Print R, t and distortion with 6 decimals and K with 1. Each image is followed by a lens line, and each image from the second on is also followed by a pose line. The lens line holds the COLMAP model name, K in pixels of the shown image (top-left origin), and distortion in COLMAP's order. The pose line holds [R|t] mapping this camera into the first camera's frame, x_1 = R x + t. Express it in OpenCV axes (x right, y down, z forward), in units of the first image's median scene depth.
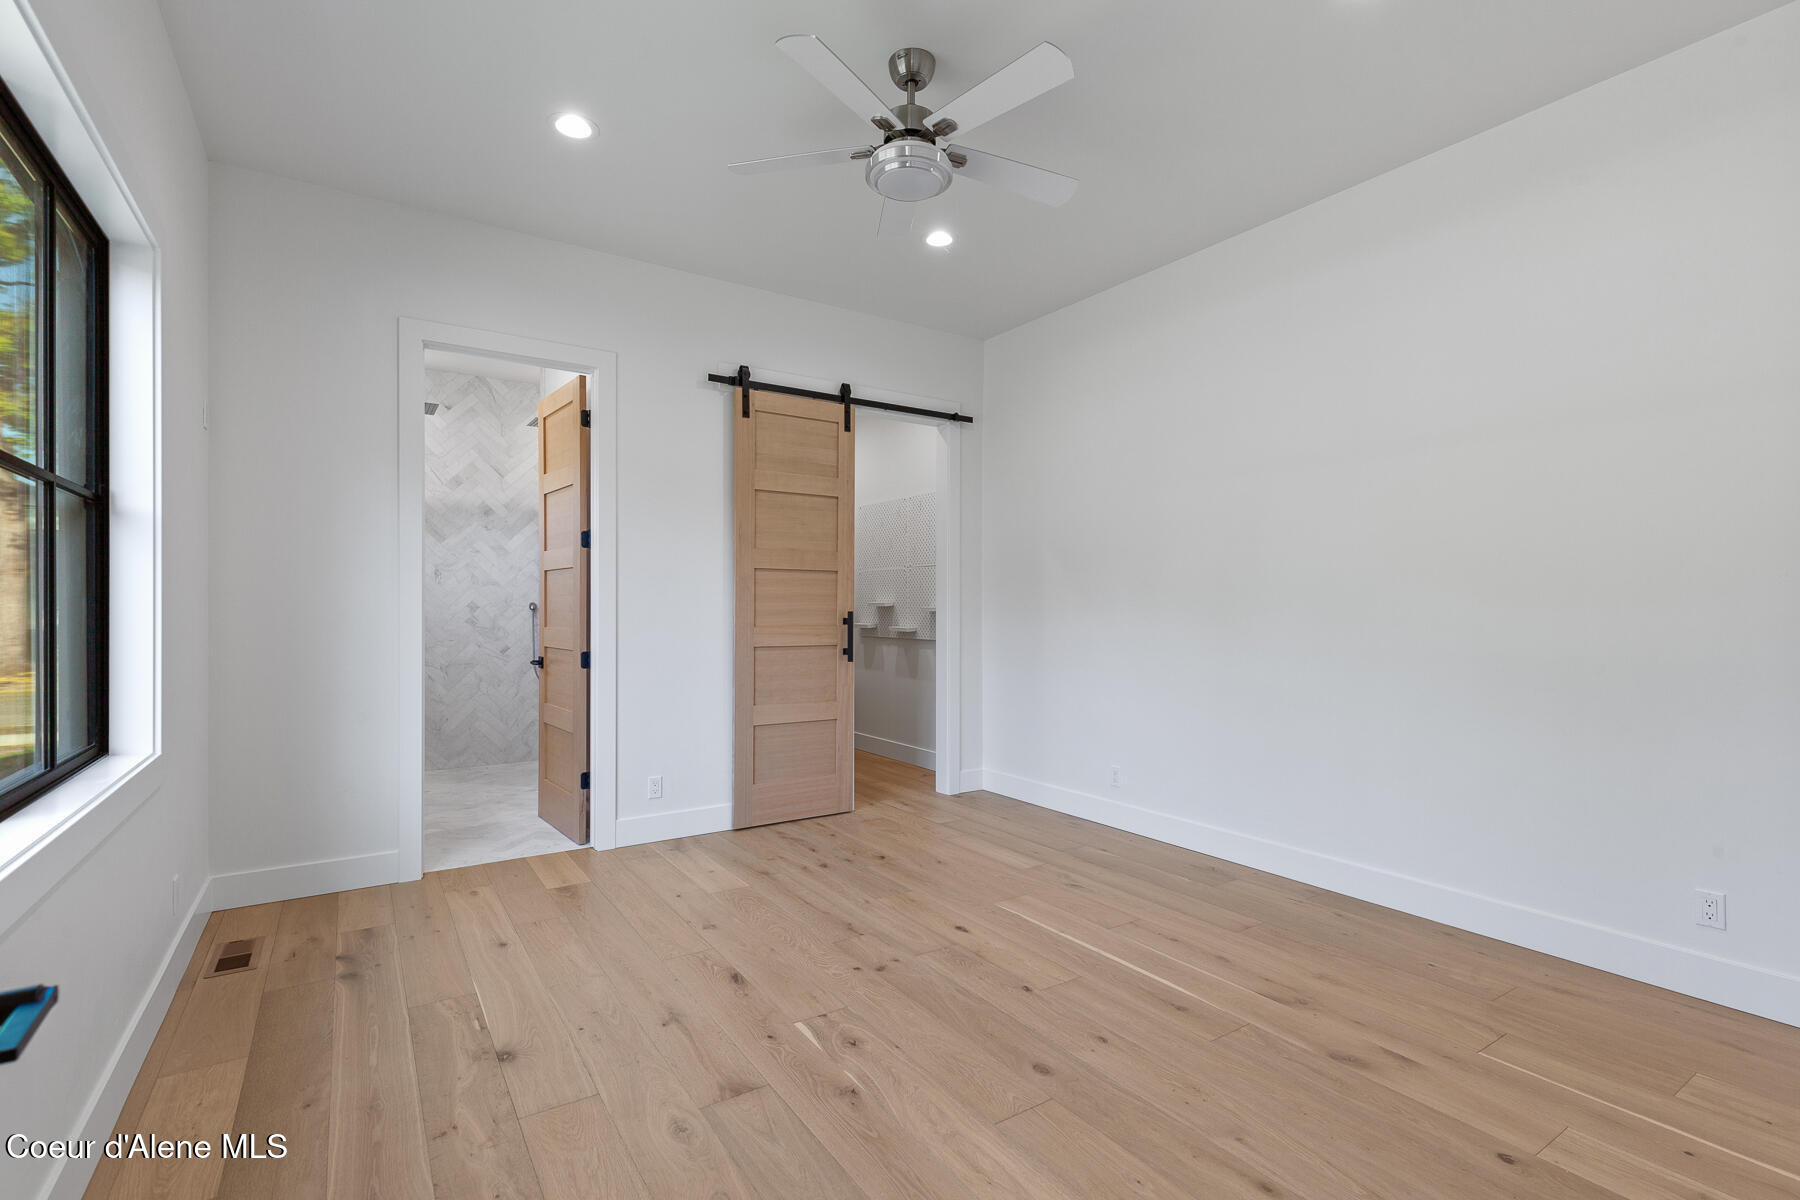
lens RADIAL K [[826.3, 0, 903.9], [0, 826.3, 609.5], [0, 0, 1]] dist [0.002774, 0.000061]
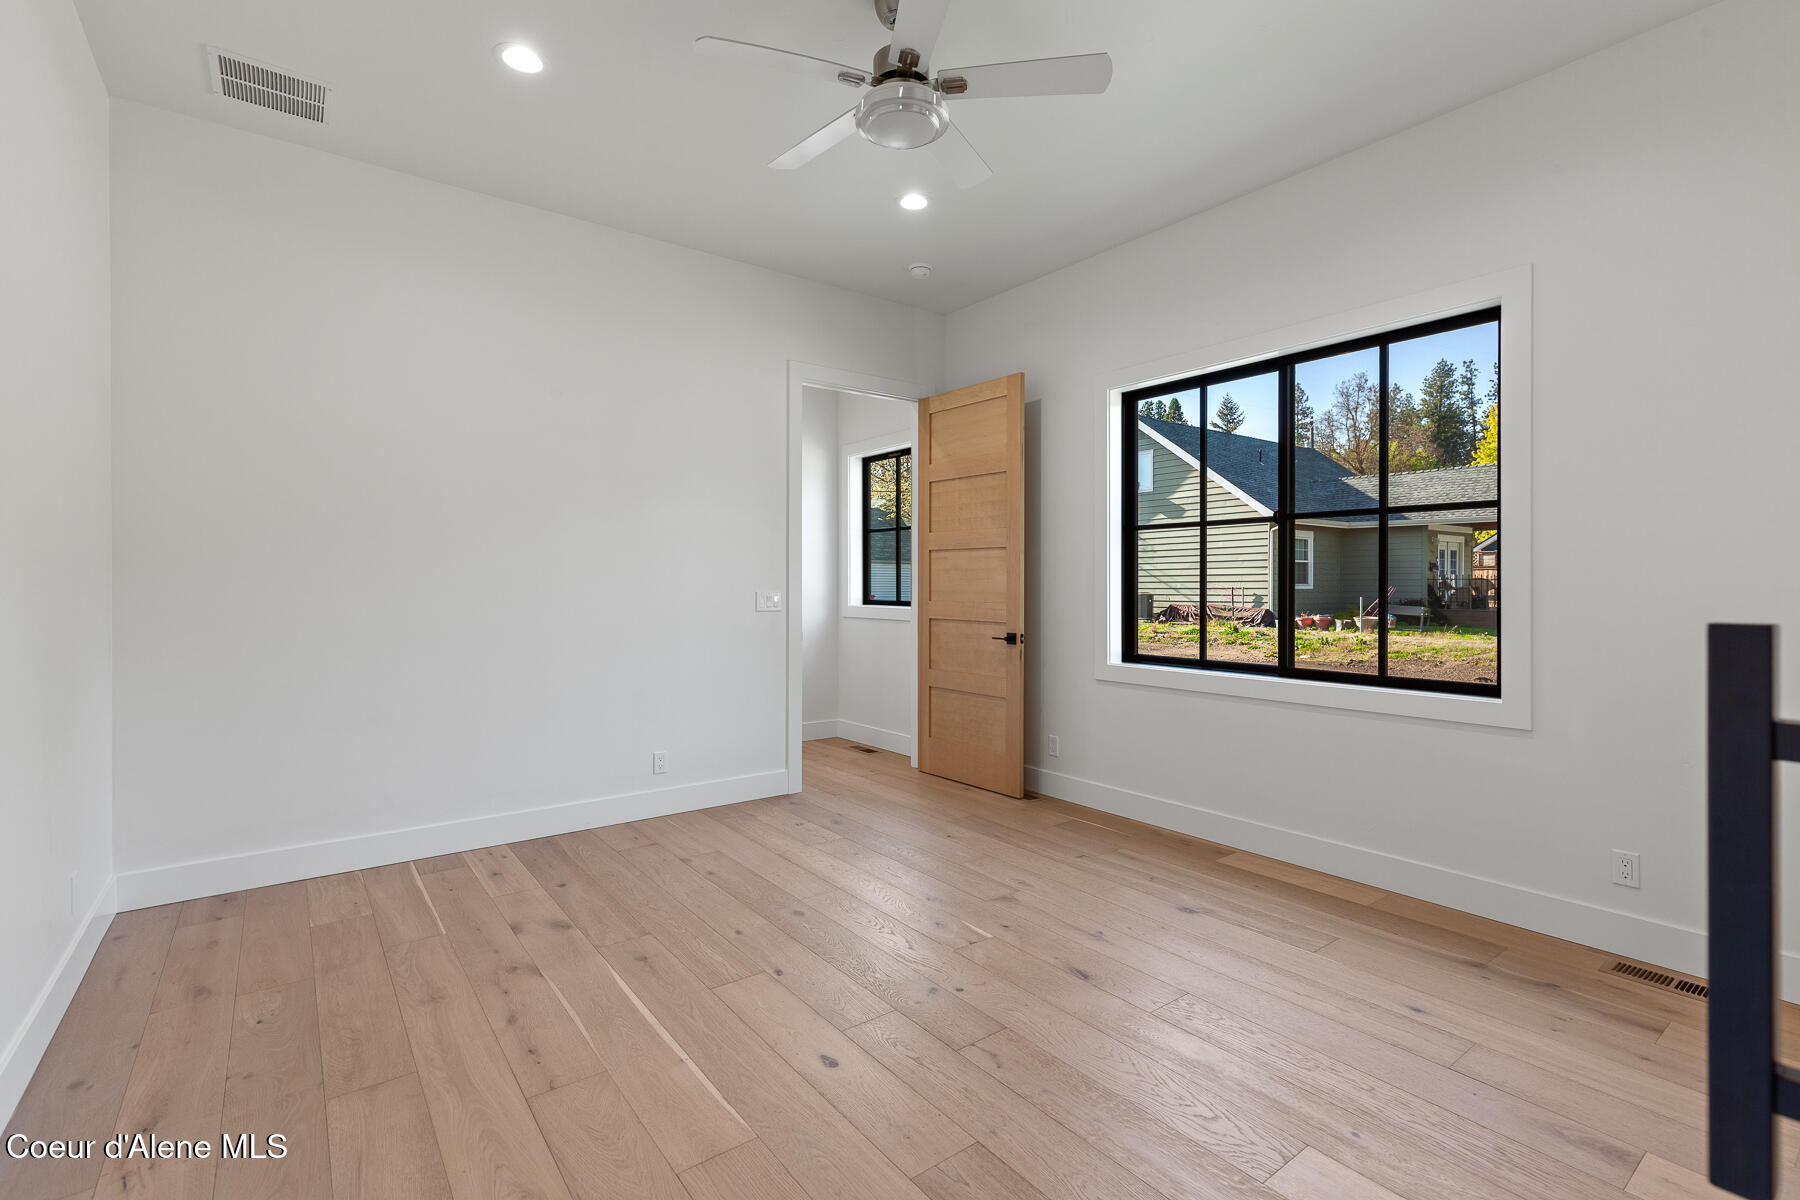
lens RADIAL K [[816.1, 0, 910.8], [0, 816.1, 589.8], [0, 0, 1]] dist [0.004257, -0.000191]
pose [[-0.997740, -0.001957, -0.067169, 0.064151], [-0.002579, 0.999955, 0.009173, -0.003259], [0.067148, 0.009325, -0.997699, 2.166441]]
